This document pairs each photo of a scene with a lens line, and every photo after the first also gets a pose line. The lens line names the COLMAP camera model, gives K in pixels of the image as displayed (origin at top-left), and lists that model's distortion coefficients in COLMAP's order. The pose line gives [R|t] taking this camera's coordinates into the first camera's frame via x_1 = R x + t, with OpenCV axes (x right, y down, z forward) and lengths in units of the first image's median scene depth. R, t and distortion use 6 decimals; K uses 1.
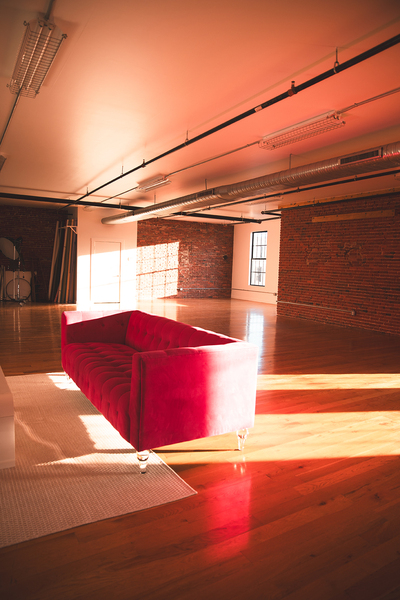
lens RADIAL K [[412.8, 0, 200.0], [0, 412.8, 300.0], [0, 0, 1]] dist [-0.045802, 0.002898]
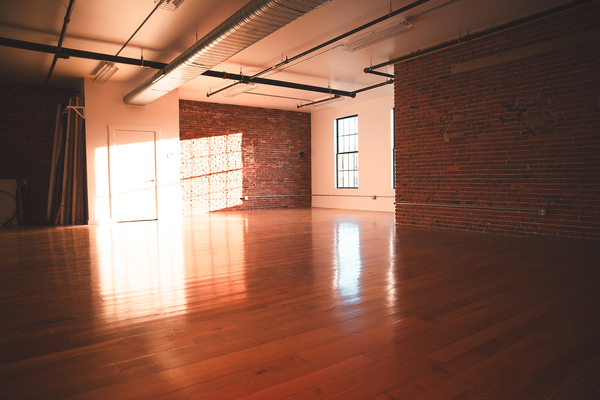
lens RADIAL K [[412.8, 0, 300.0], [0, 412.8, 200.0], [0, 0, 1]] dist [-0.045802, 0.002898]
pose [[0.994674, -0.050714, 0.089728, -0.016467], [0.054066, 0.997912, -0.035323, 0.009368], [-0.087749, 0.039986, 0.995340, 0.259735]]
